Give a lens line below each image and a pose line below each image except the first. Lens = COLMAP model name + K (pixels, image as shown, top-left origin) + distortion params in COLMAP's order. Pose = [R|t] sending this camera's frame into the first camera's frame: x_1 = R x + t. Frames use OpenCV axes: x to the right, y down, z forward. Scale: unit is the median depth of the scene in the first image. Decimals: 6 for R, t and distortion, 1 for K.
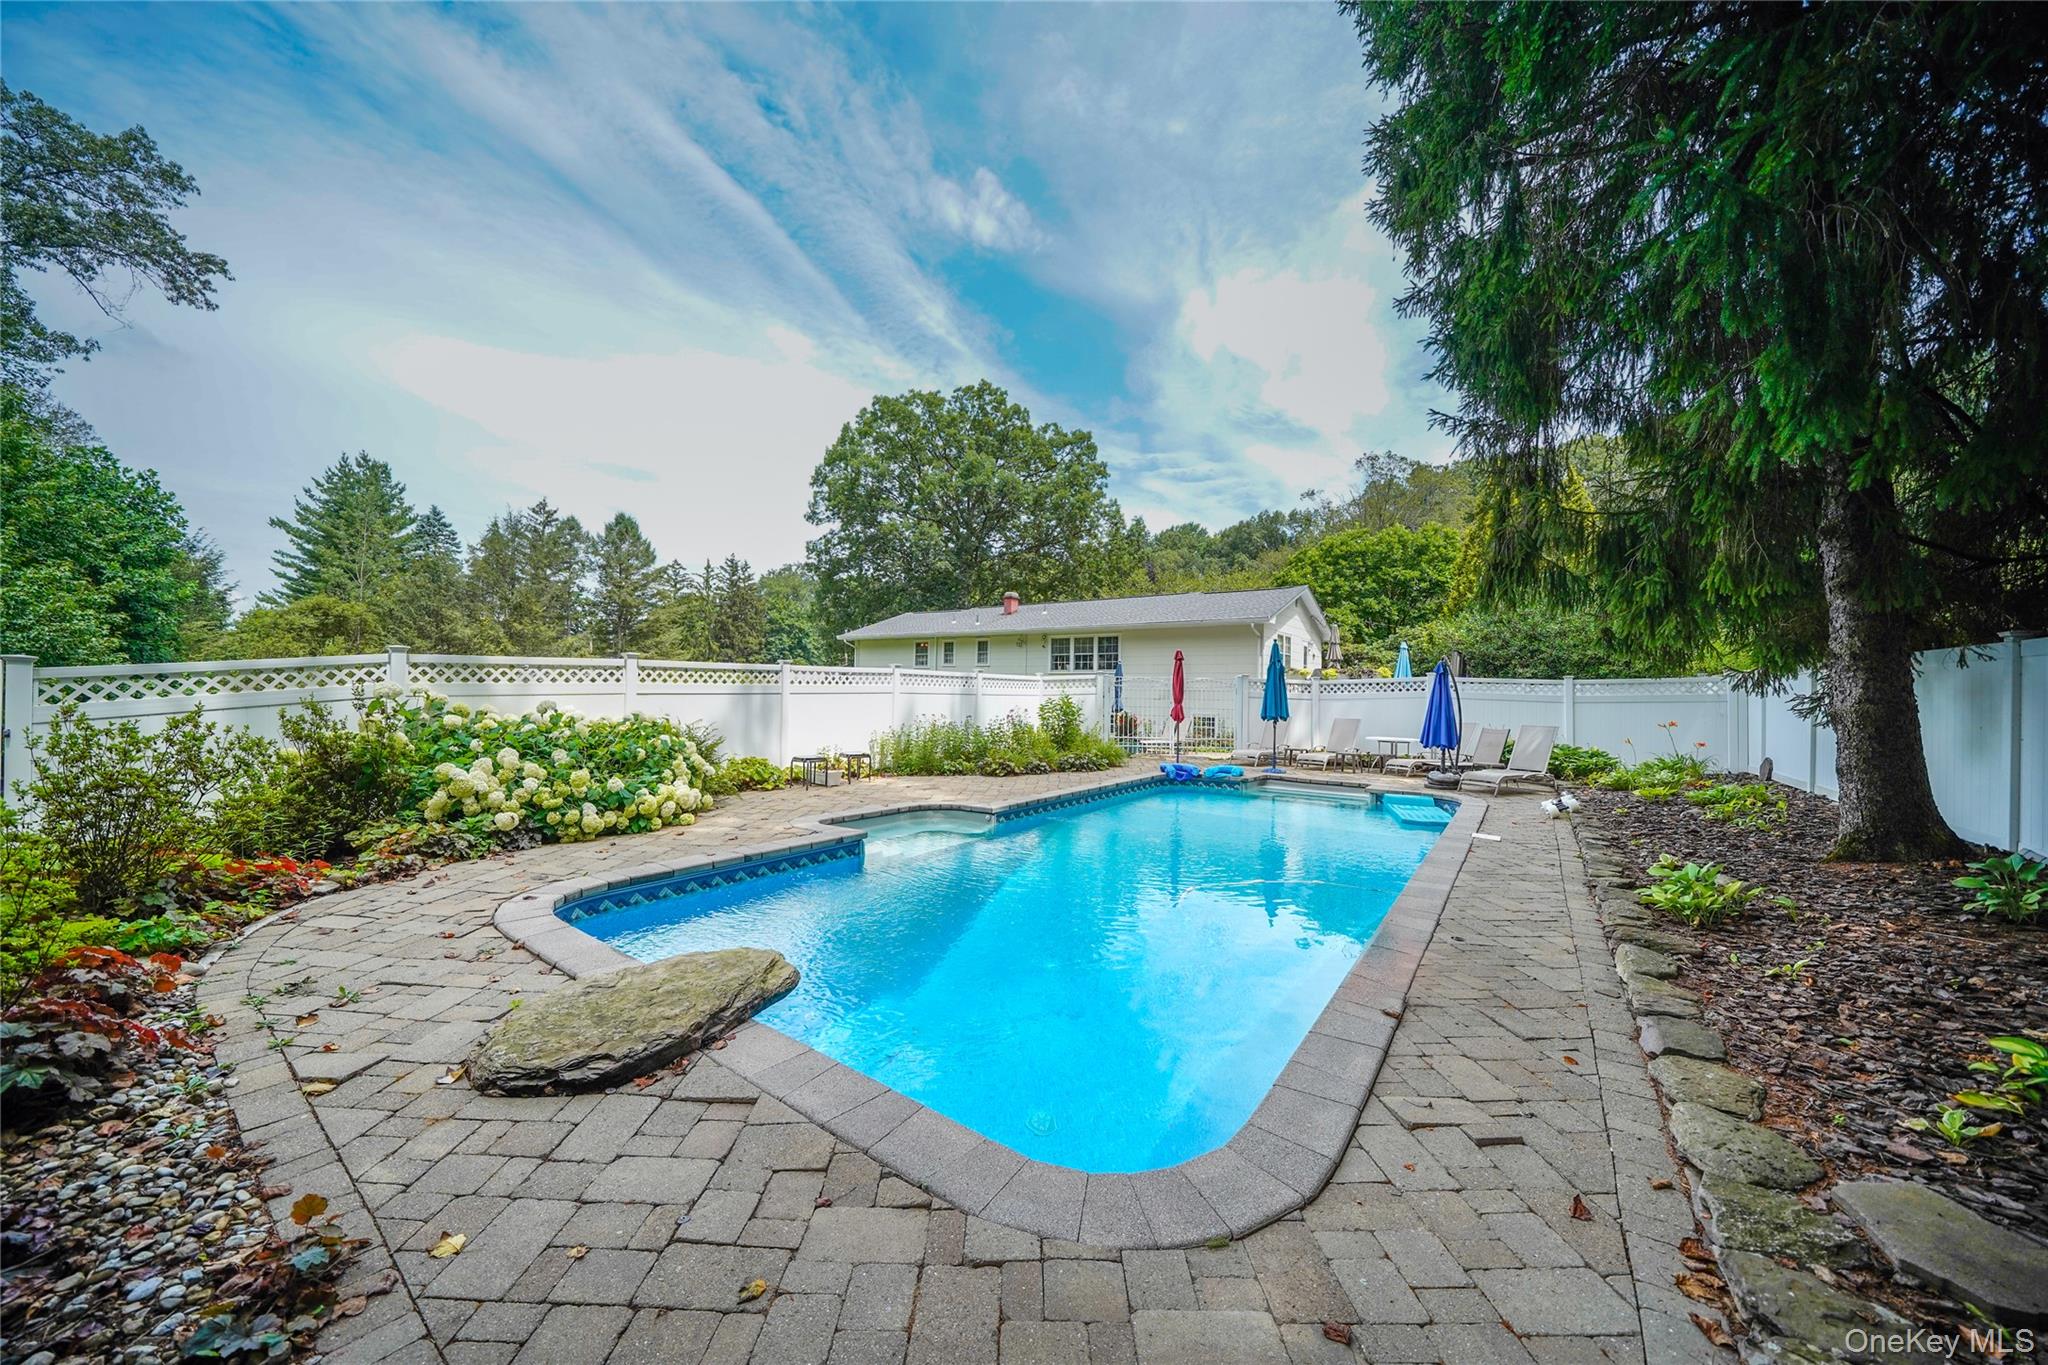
lens RADIAL K [[709.2, 0, 1024.0], [0, 709.2, 682.5], [0, 0, 1]] dist [-0.026765, 0.003134]
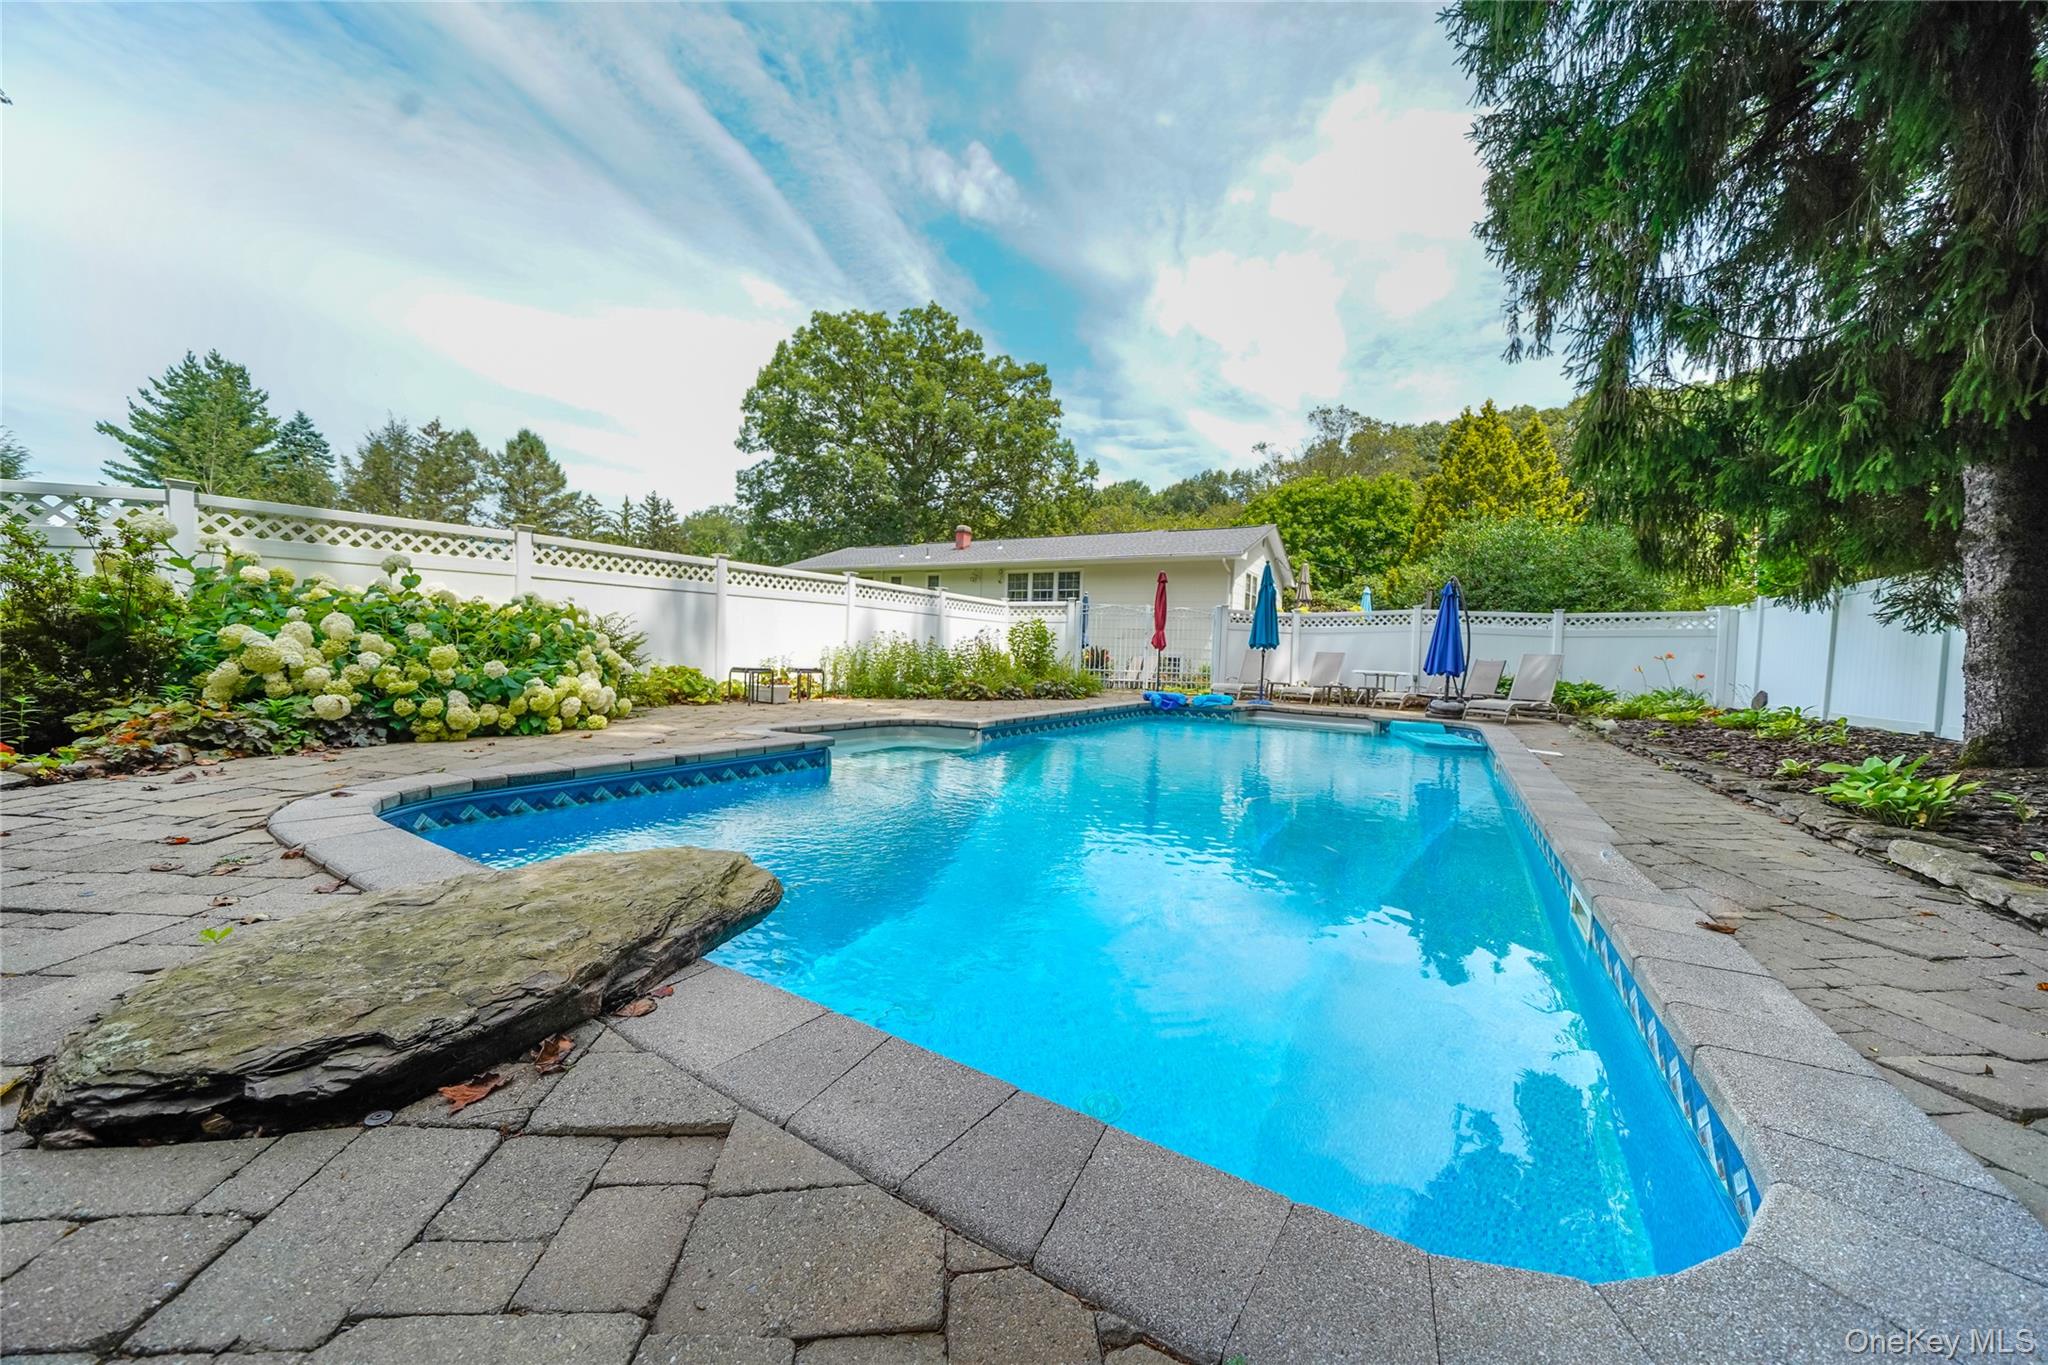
lens RADIAL K [[709.2, 0, 1024.0], [0, 709.2, 682.5], [0, 0, 1]] dist [-0.026765, 0.003134]
pose [[0.995651, 0.015427, 0.091874, -0.051868], [-0.020667, 0.998197, 0.056353, 0.061748], [-0.090839, -0.058006, 0.994175, 0.120654]]
